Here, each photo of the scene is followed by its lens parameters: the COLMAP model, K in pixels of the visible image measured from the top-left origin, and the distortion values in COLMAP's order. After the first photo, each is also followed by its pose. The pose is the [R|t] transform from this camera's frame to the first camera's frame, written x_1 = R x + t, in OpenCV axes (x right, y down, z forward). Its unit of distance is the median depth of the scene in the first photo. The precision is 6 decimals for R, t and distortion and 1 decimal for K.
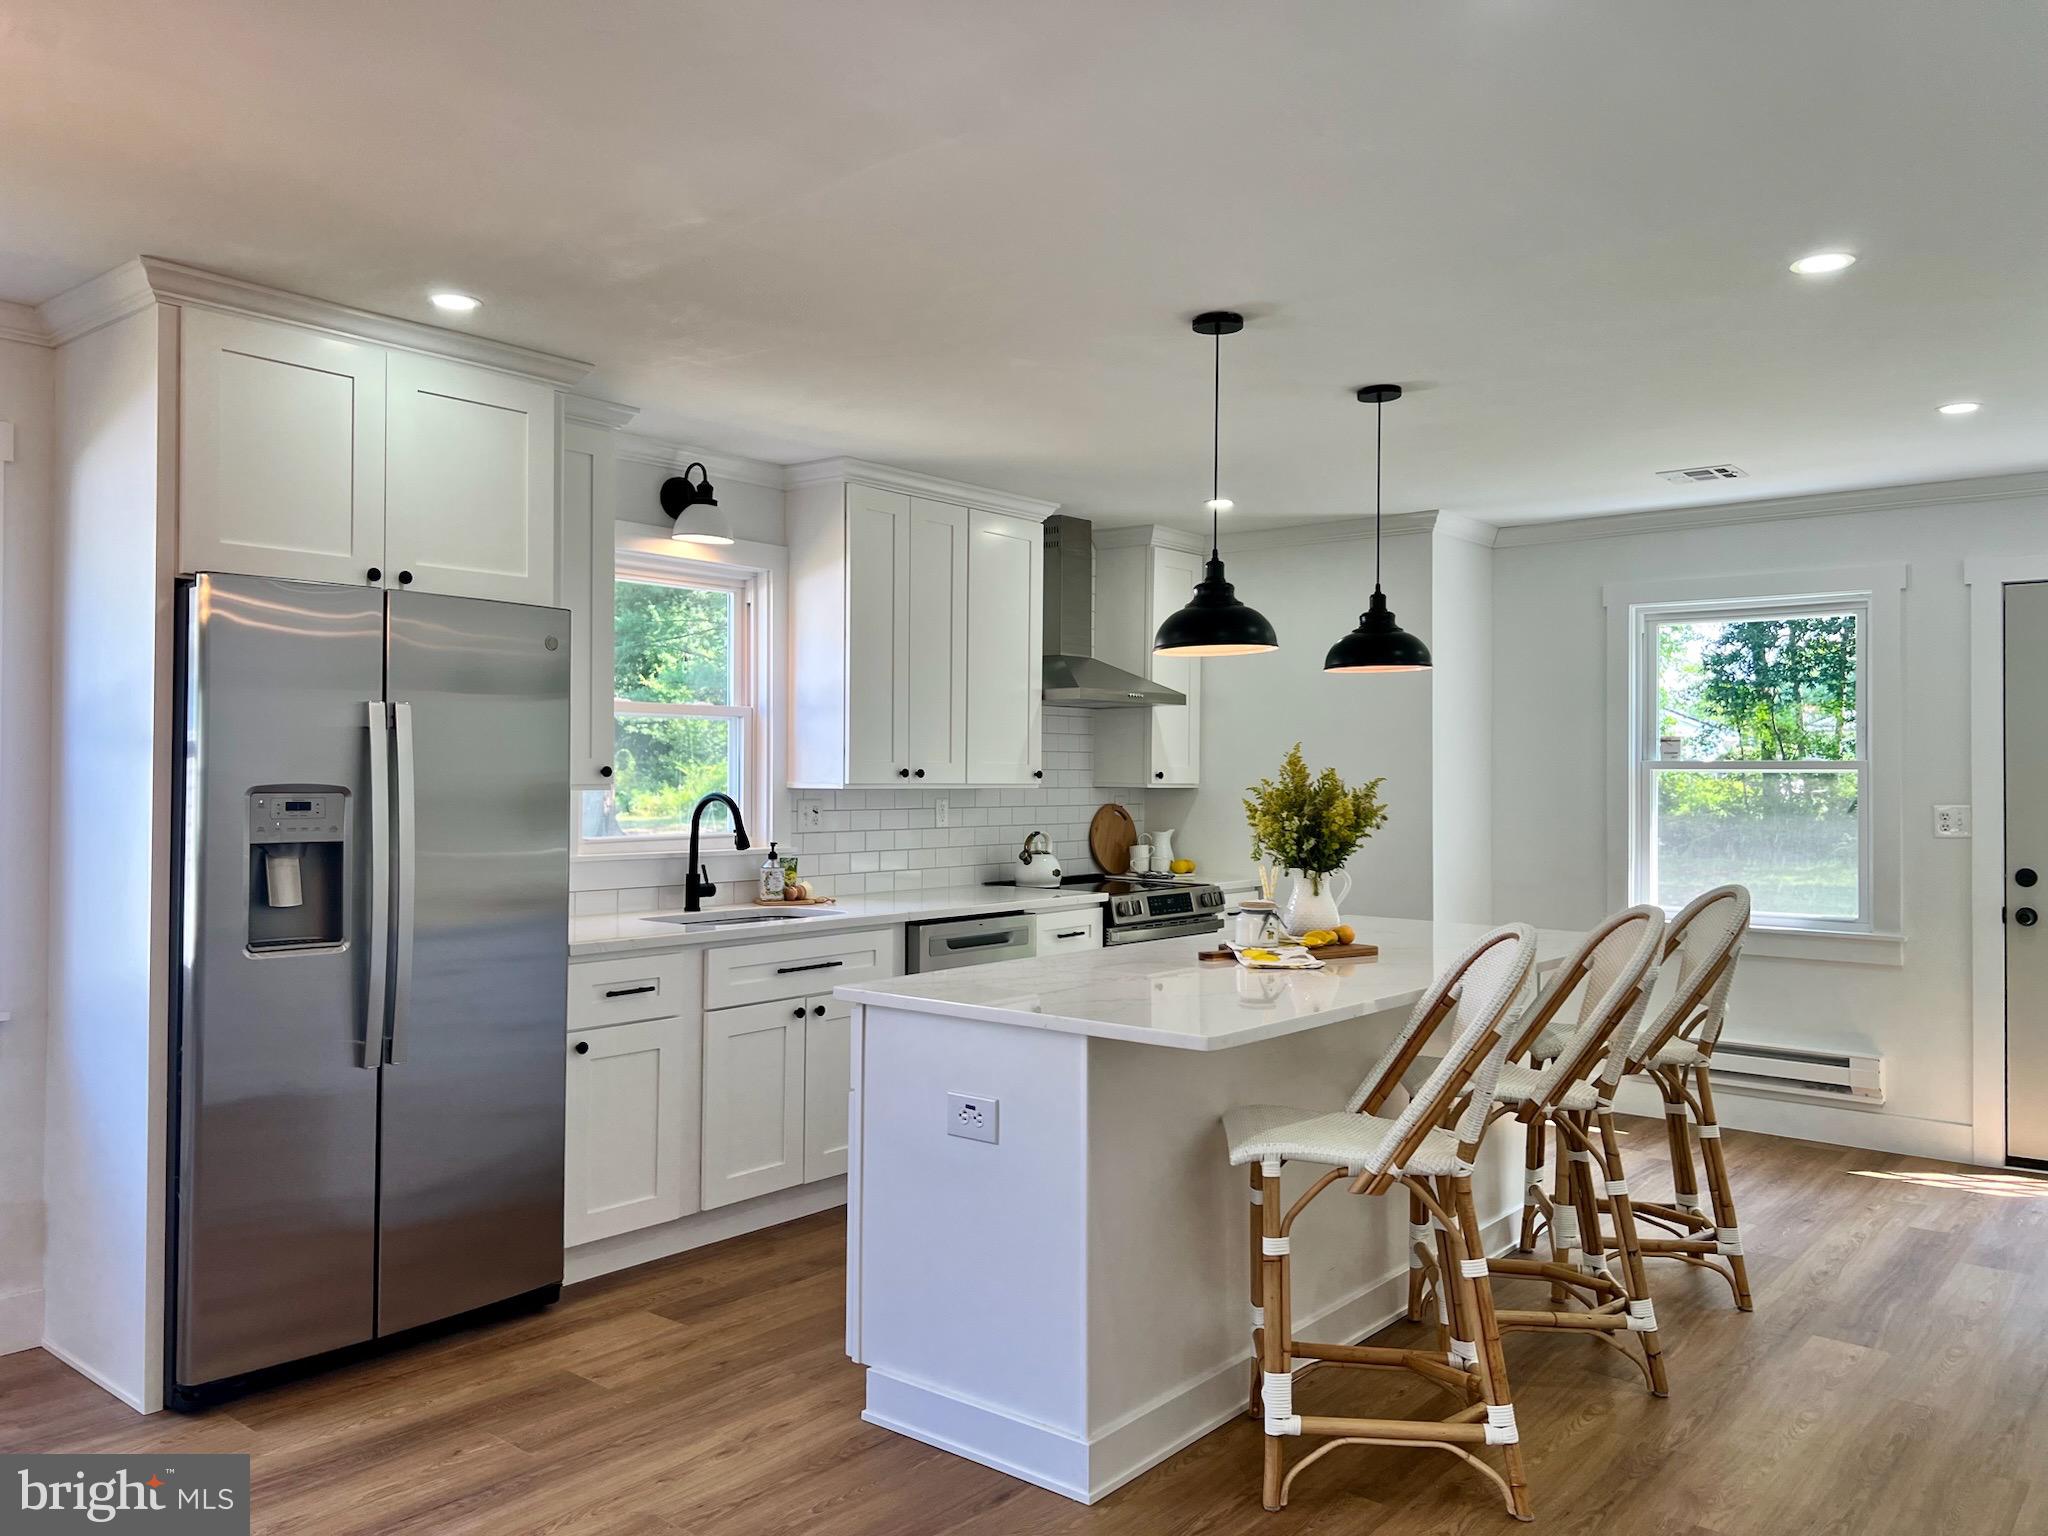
lens RADIAL K [[1535.6, 0, 1014.0], [0, 1535.6, 758.5], [0, 0, 1]] dist [0.062001, -0.067450]
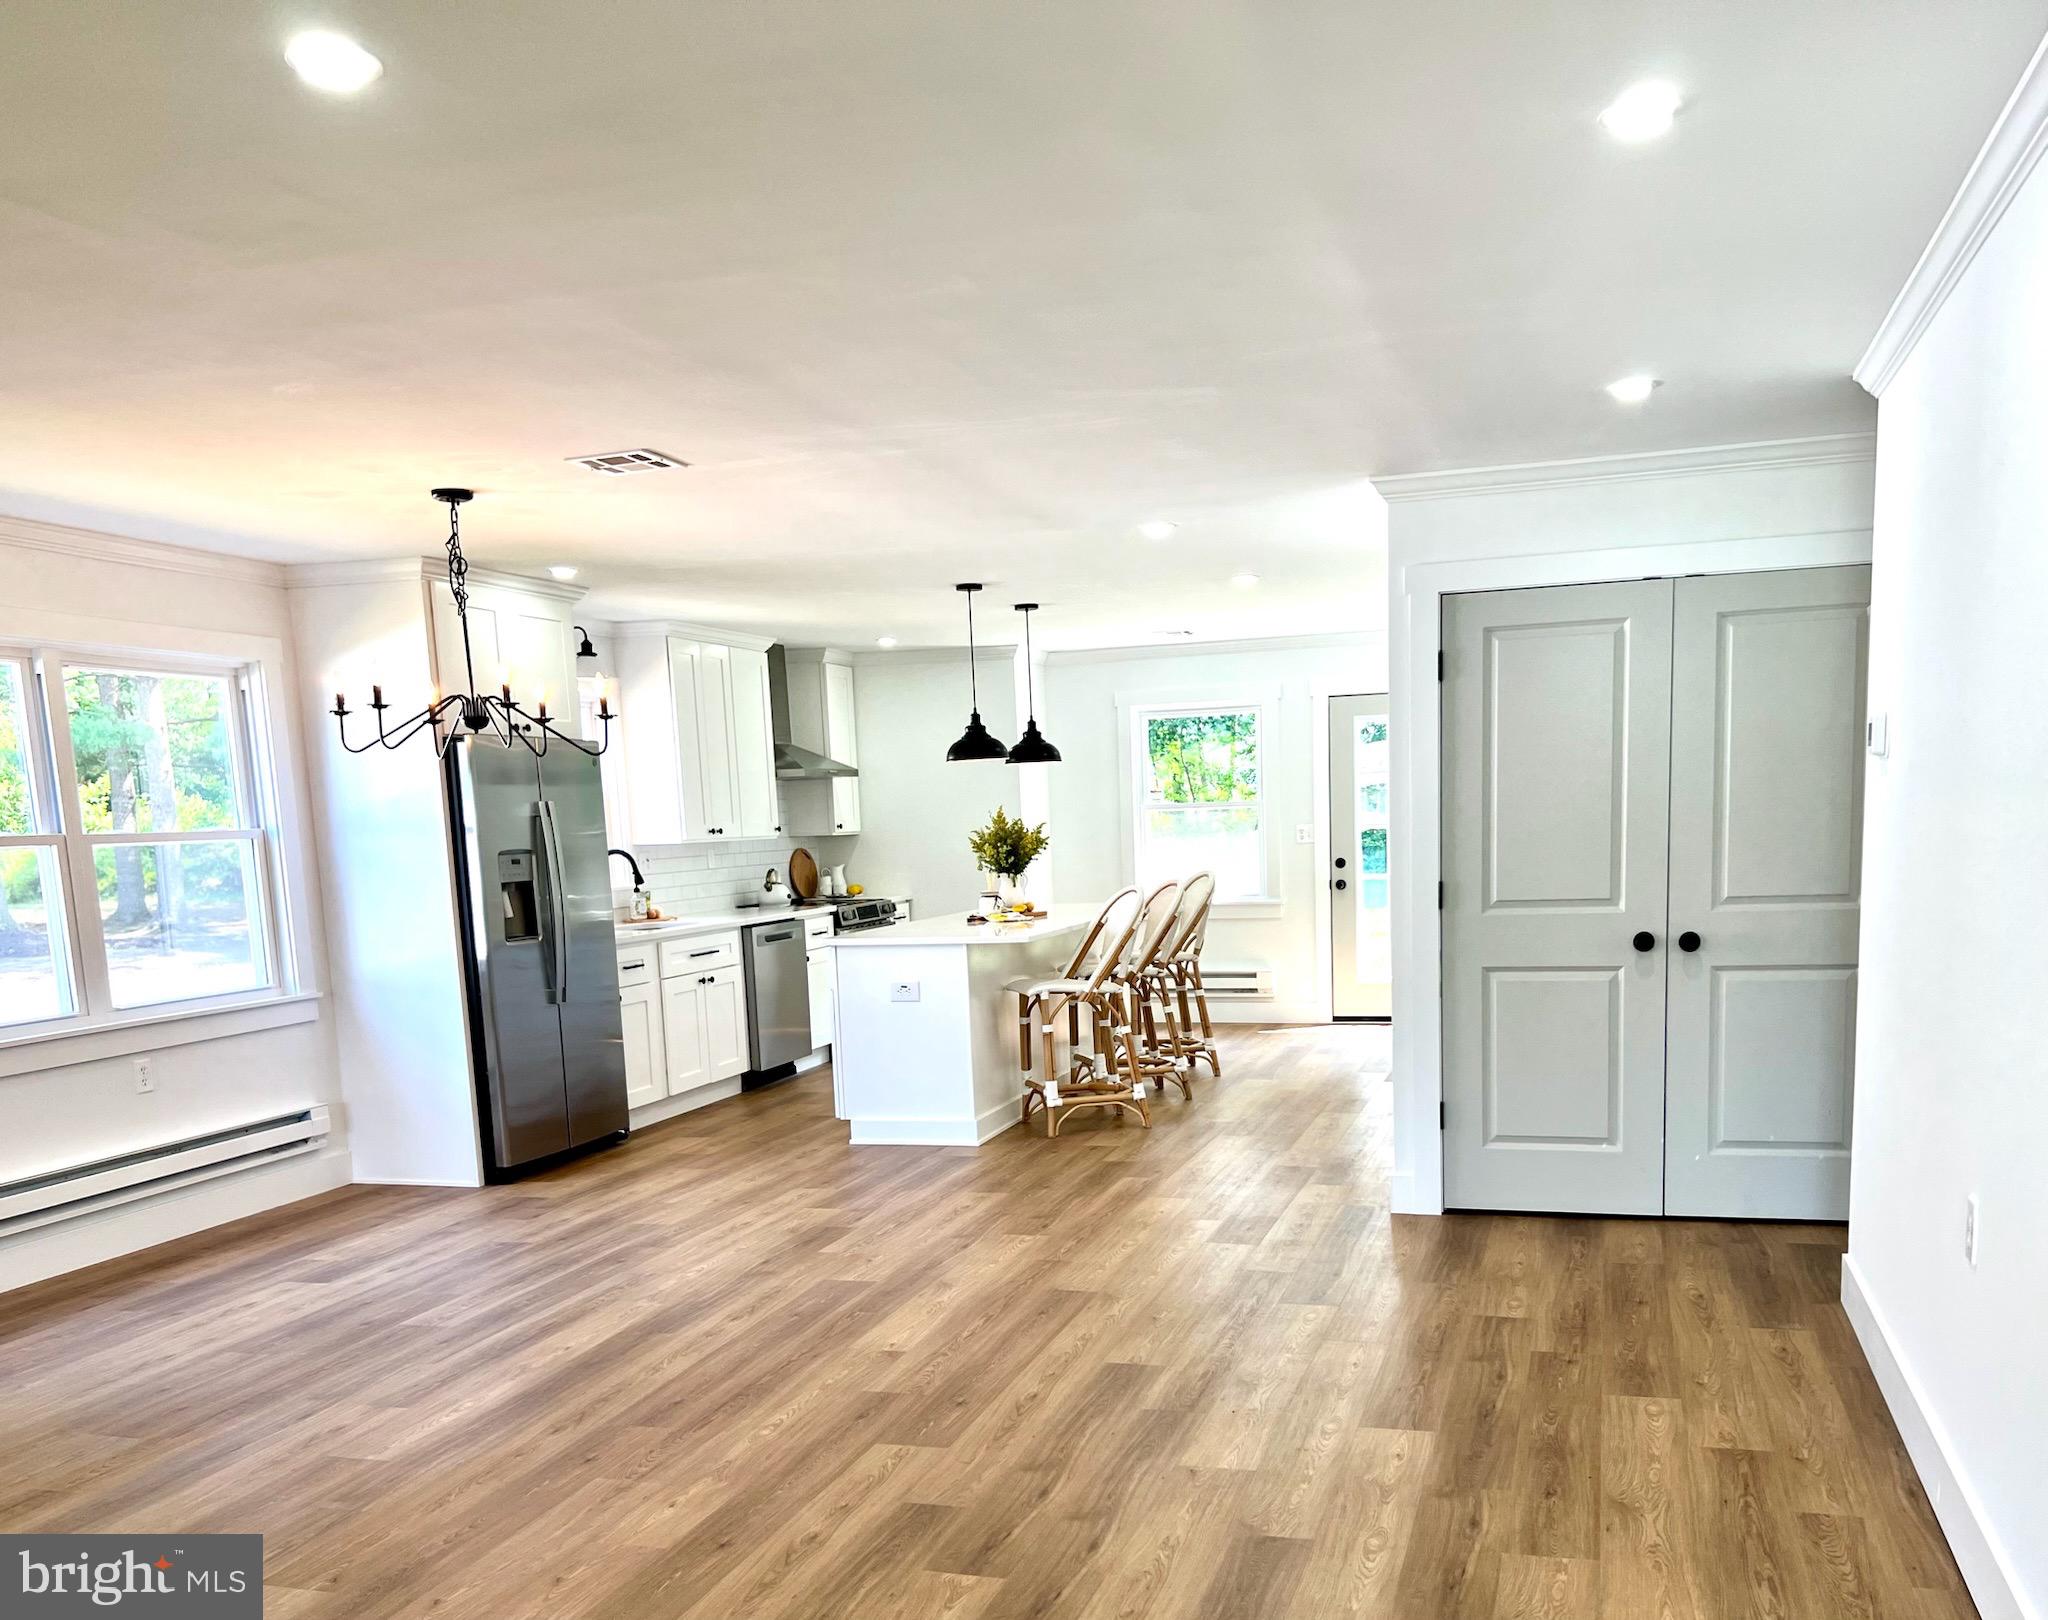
lens RADIAL K [[1692.7, 0, 1116.1], [0, 1692.7, 1098.1], [0, 0, 1]] dist [0.016924, -0.024089]
pose [[0.911425, -0.105258, 0.397775, -0.536829], [0.034939, 0.983033, 0.180071, -0.025690], [-0.409980, -0.150223, 0.899639, -0.948416]]
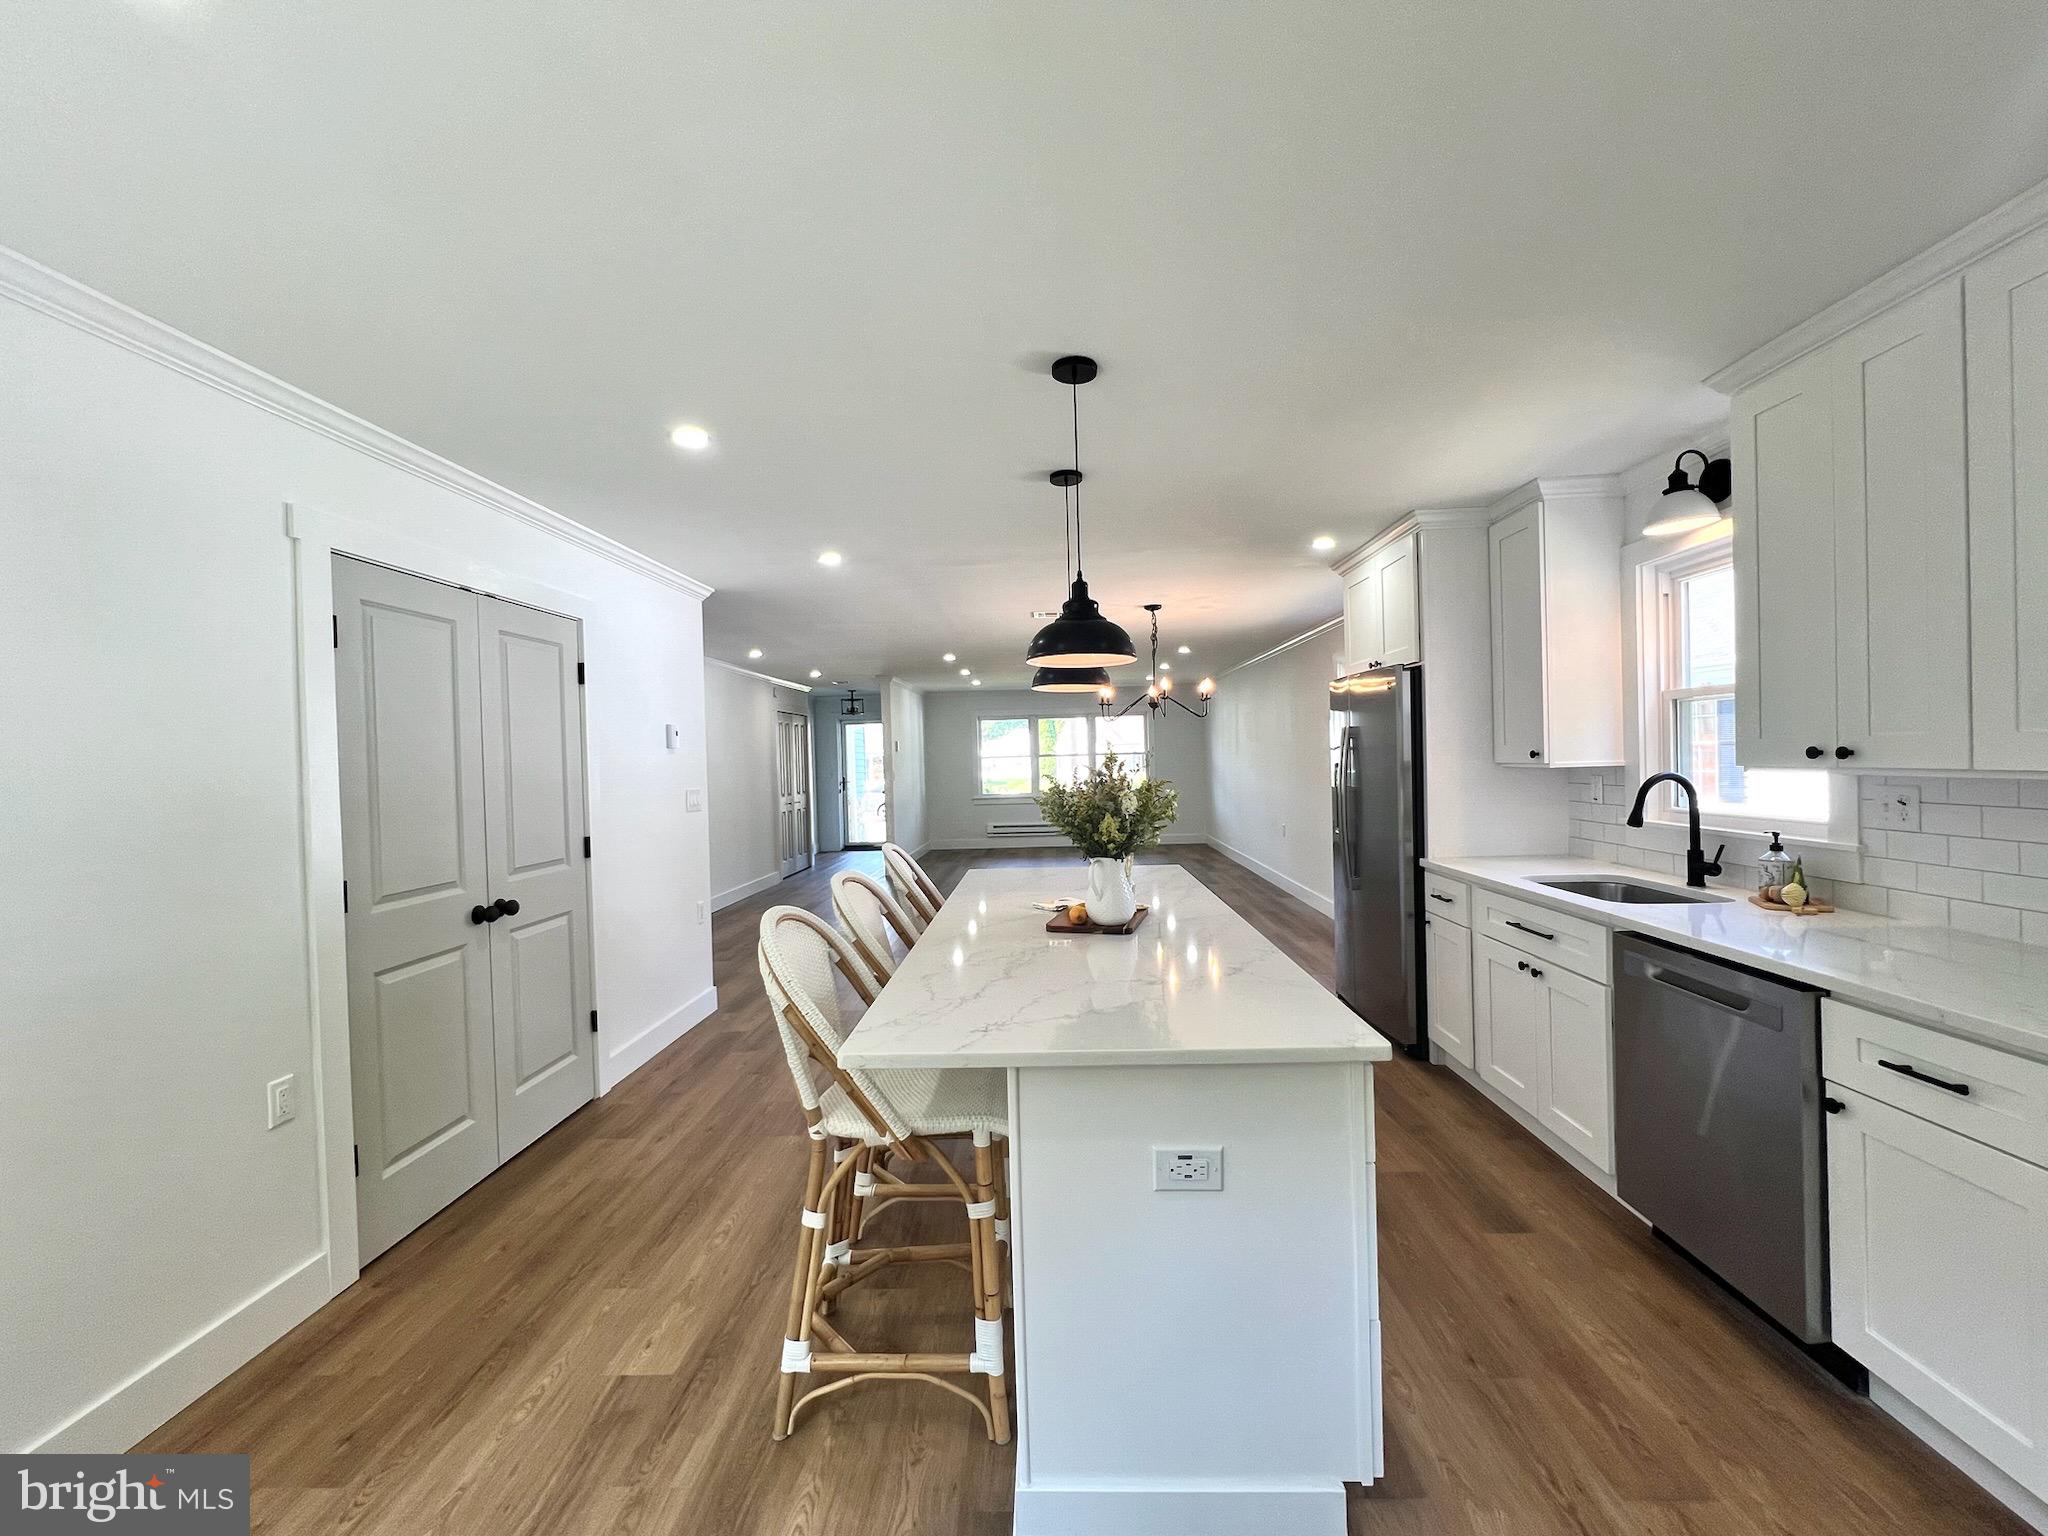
lens RADIAL K [[829.6, 0, 1026.0], [0, 829.6, 768.9], [0, 0, 1]] dist [0.000066, 0.000124]
pose [[-0.788196, 0.024843, -0.614923, 0.601868], [0.029848, 0.999552, 0.002124, 0.007044], [0.614700, -0.016680, -0.788584, 1.434143]]
